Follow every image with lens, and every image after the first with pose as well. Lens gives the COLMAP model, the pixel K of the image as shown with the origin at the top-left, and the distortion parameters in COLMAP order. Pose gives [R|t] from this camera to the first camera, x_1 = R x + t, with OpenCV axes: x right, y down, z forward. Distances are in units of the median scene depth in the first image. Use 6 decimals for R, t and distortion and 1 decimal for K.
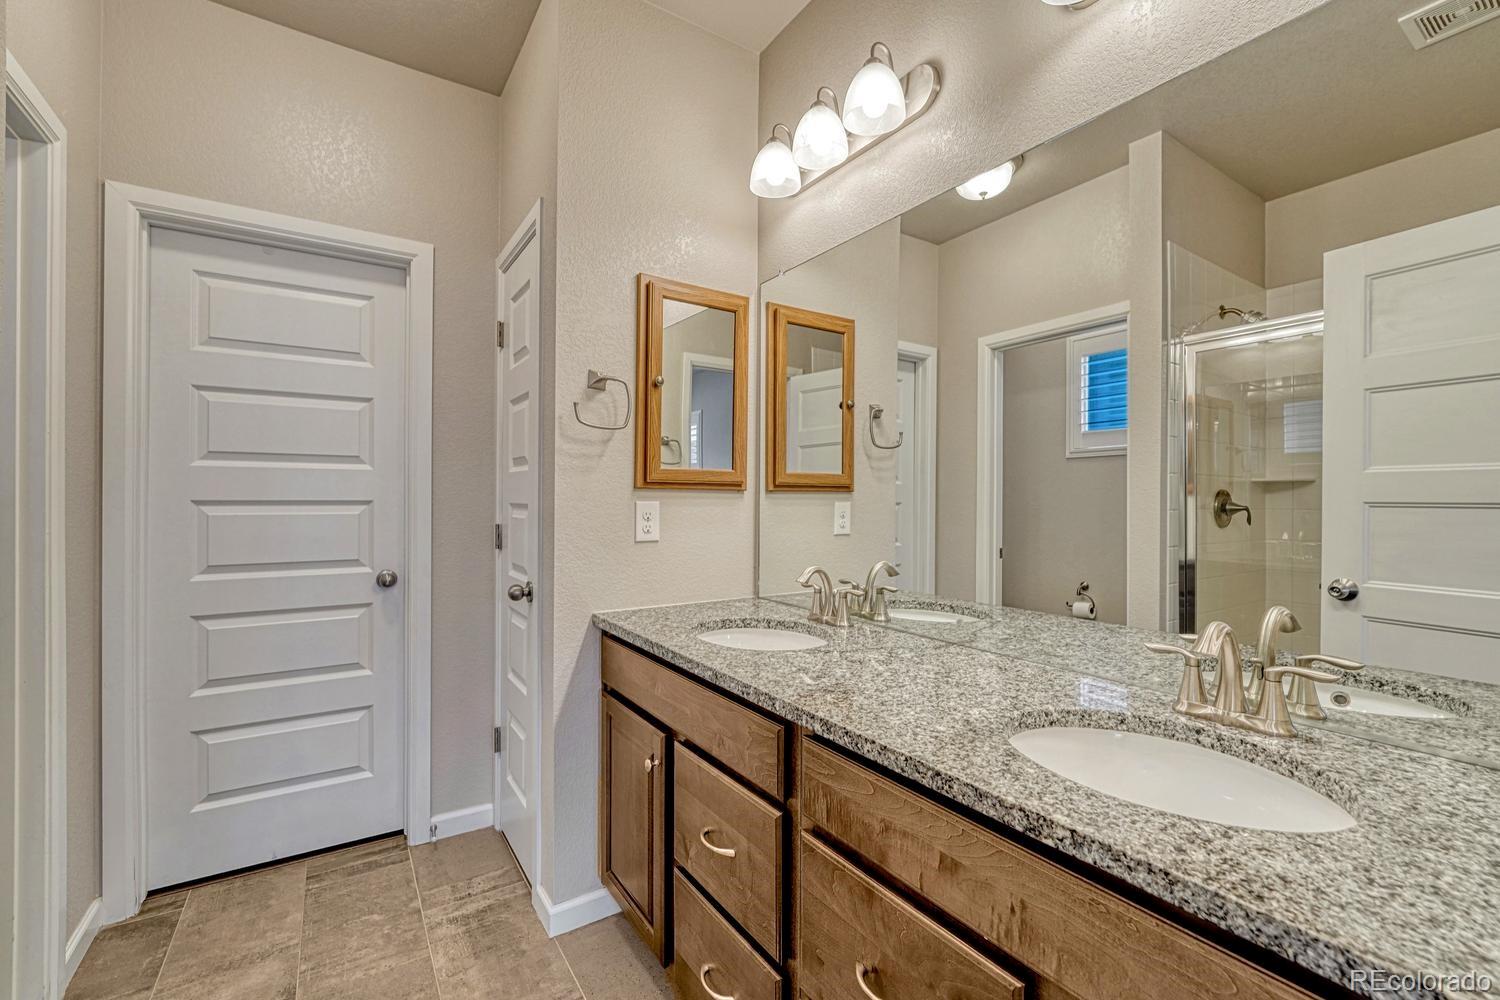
lens RADIAL K [[643.7, 0, 745.3], [0, 643.7, 504.6], [0, 0, 1]] dist [-0.000816, 0.000136]
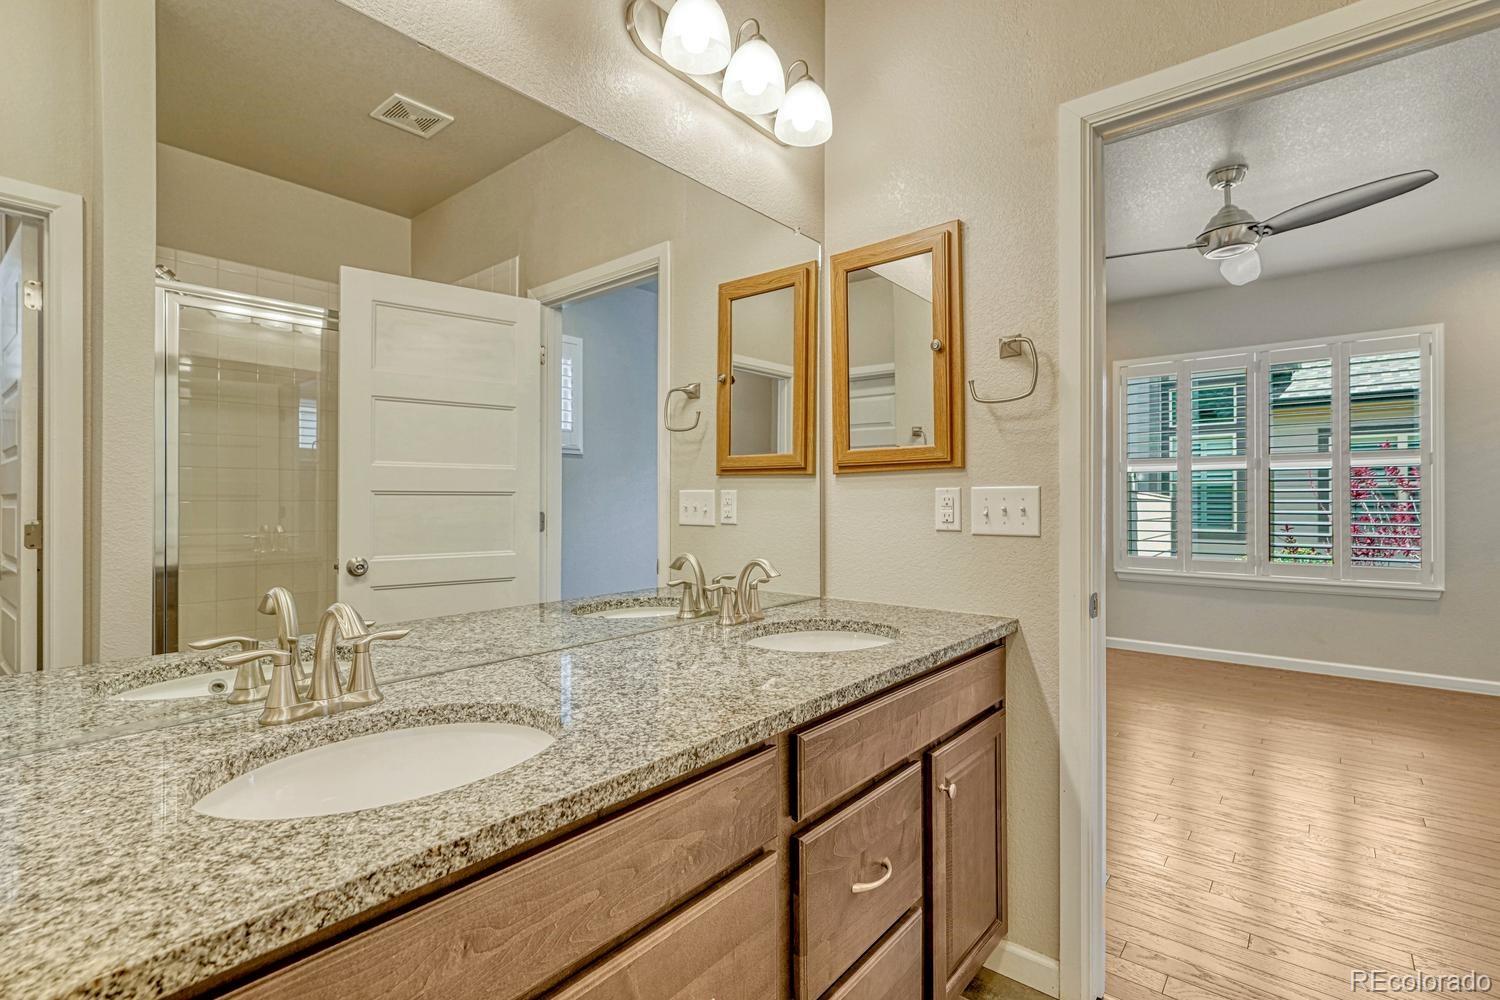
lens RADIAL K [[675.5, 0, 746.1], [0, 675.5, 494.4], [0, 0, 1]] dist [0.000043, -0.000098]
pose [[-0.292485, 0.000706, 0.956270, -0.781991], [0.003385, 0.999994, 0.000297, 0.010007], [-0.956264, 0.003324, -0.292486, 1.286629]]
